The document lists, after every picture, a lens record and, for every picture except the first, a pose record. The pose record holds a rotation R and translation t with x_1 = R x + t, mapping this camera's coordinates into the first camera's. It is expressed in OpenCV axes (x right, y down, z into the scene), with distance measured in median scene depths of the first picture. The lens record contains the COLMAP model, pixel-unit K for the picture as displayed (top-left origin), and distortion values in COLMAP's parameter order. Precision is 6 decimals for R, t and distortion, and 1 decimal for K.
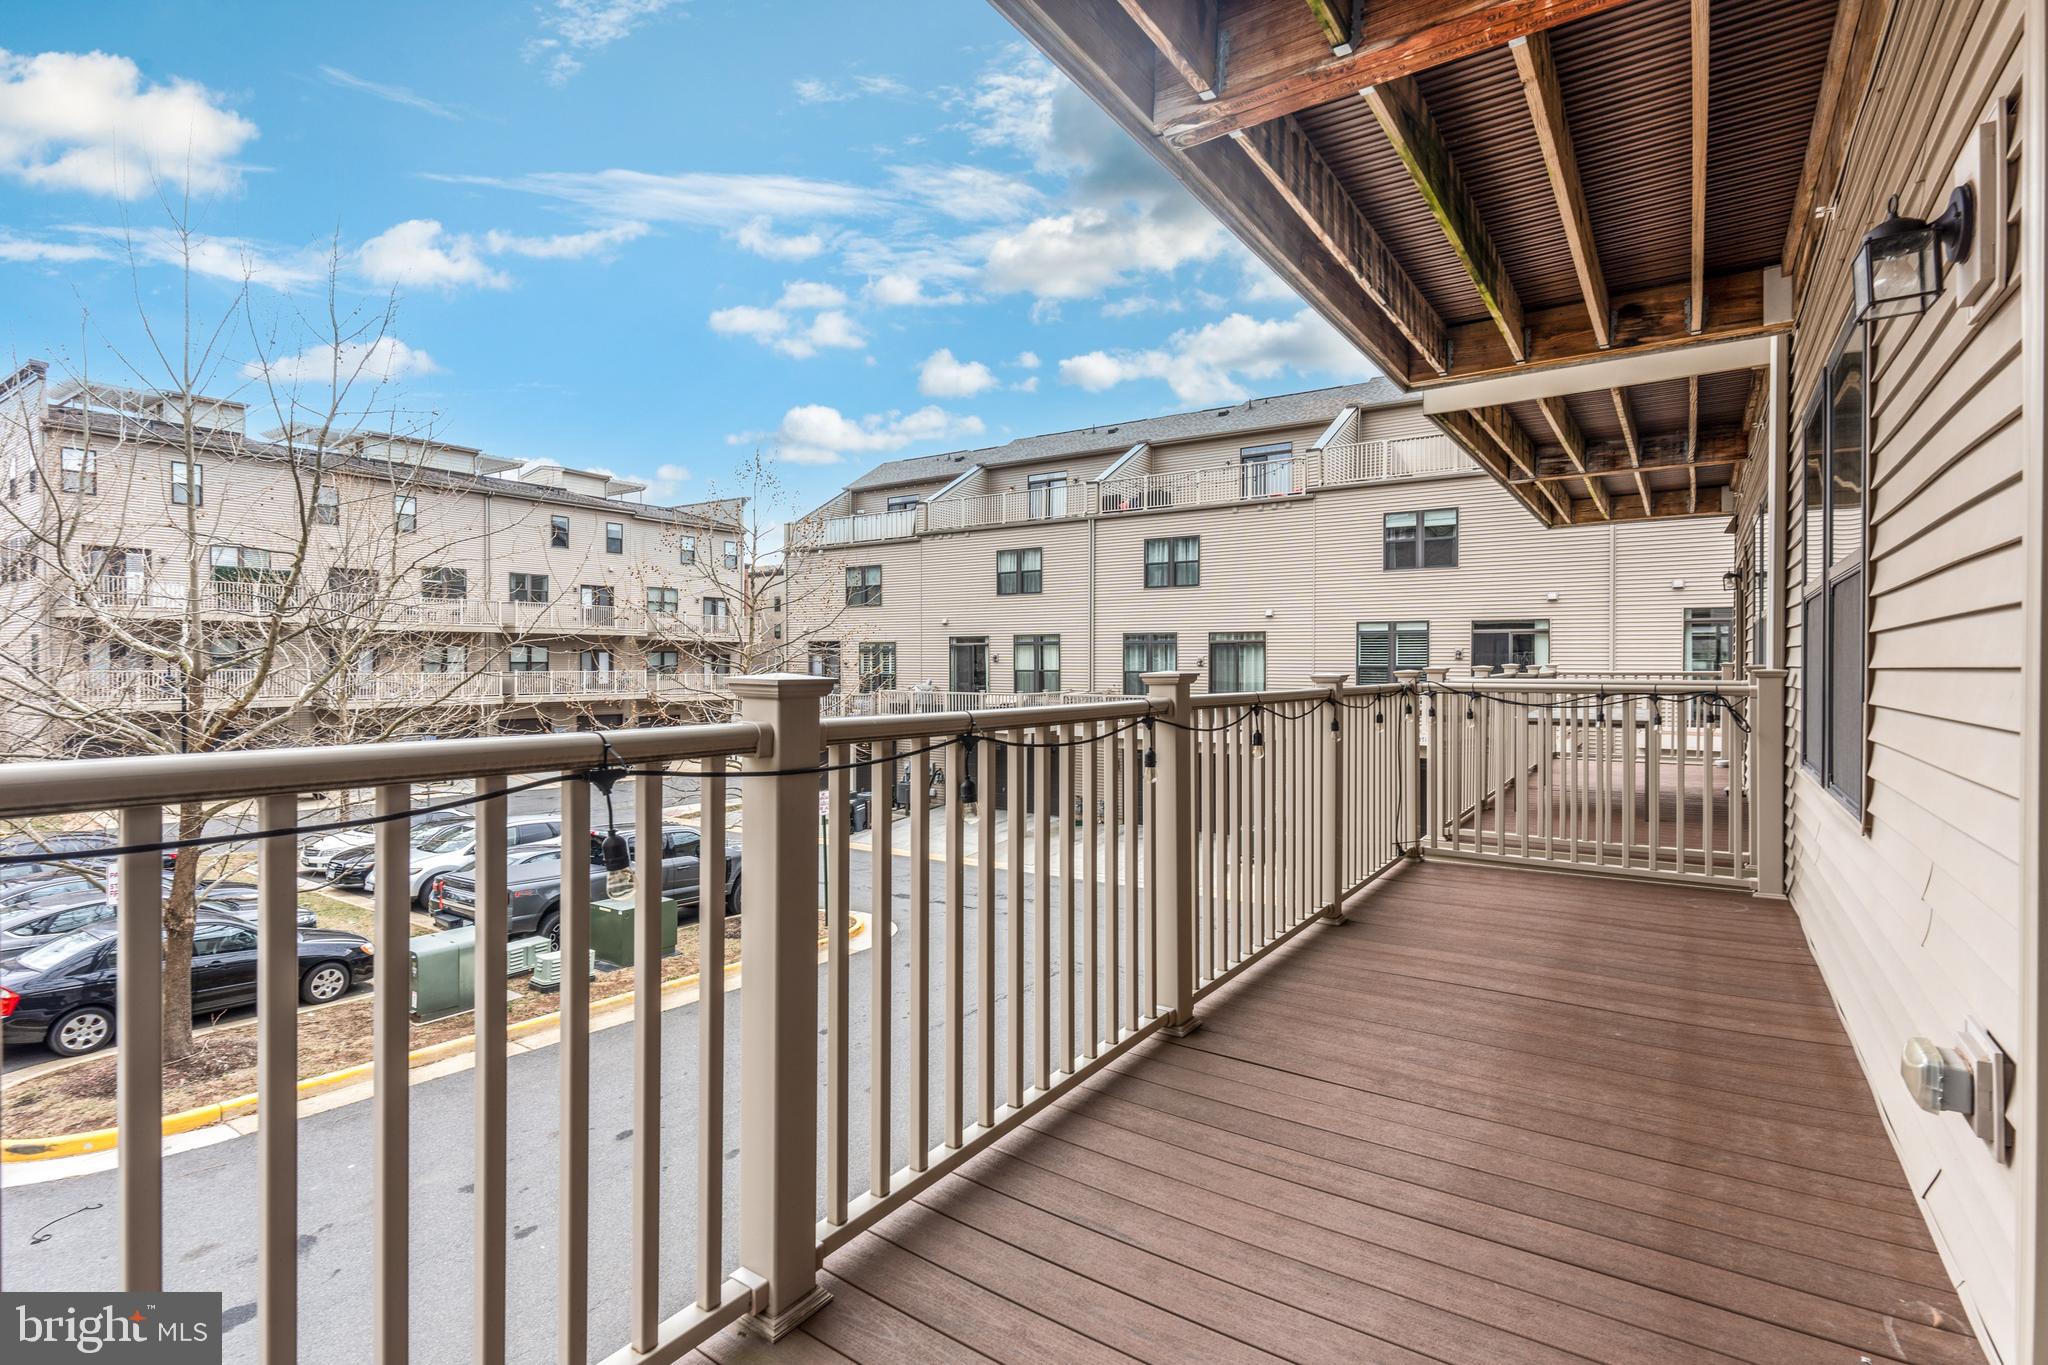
lens RADIAL K [[966.8, 0, 989.6], [0, 966.8, 673.9], [0, 0, 1]] dist [0.000275, 0.000168]
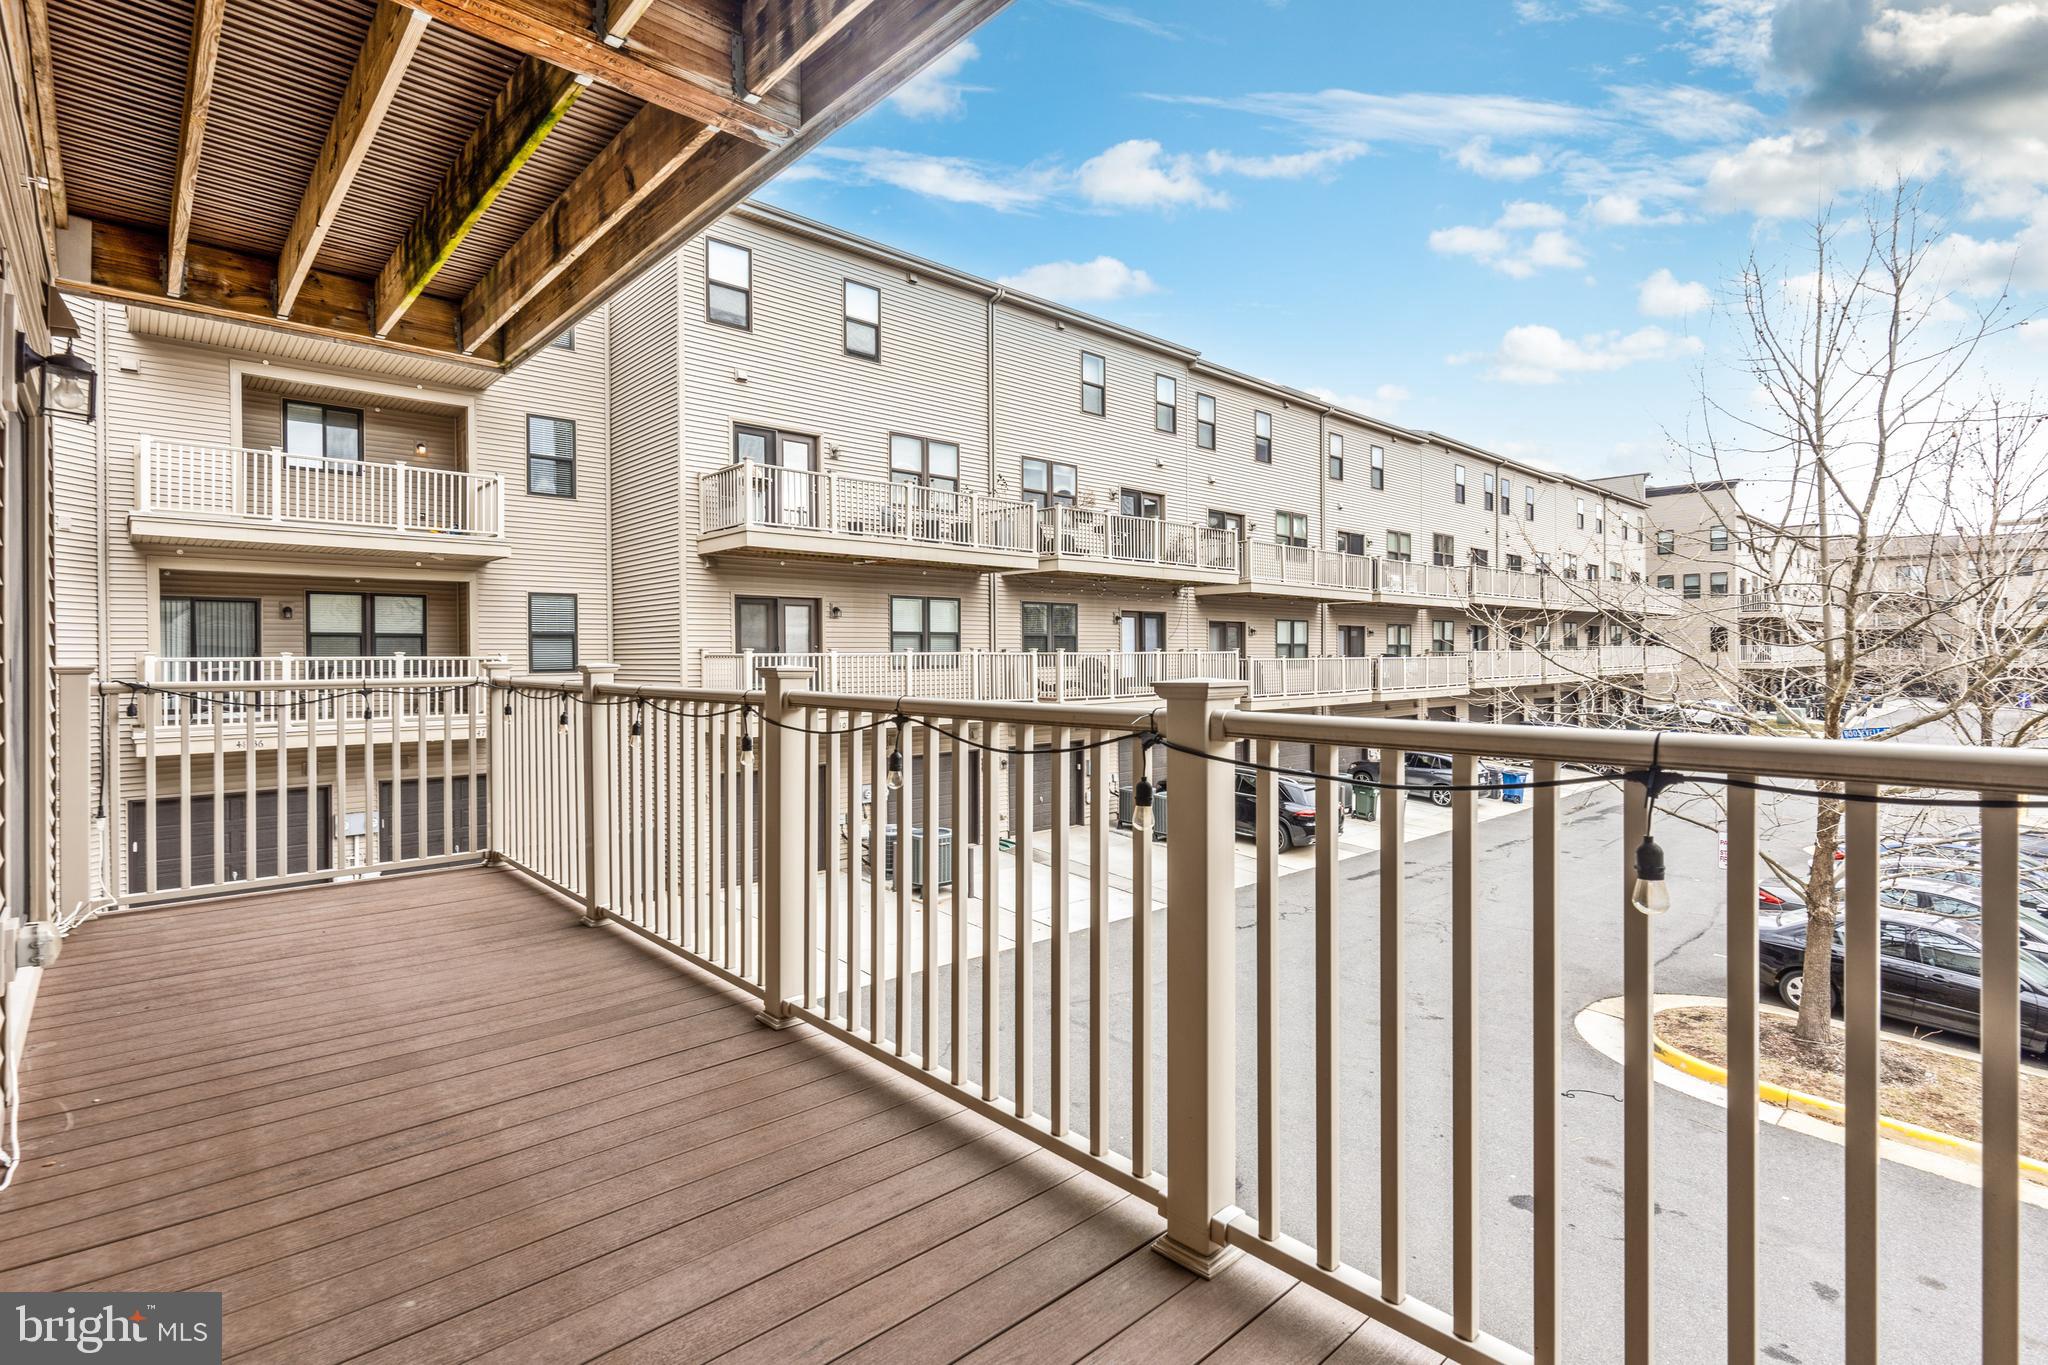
lens RADIAL K [[966.8, 0, 989.6], [0, 966.8, 673.9], [0, 0, 1]] dist [0.000275, 0.000168]
pose [[-0.212699, 0.018128, -0.976950, 0.835512], [0.005233, 0.999835, 0.017414, 0.005332], [0.977104, -0.001409, -0.212759, 1.082941]]
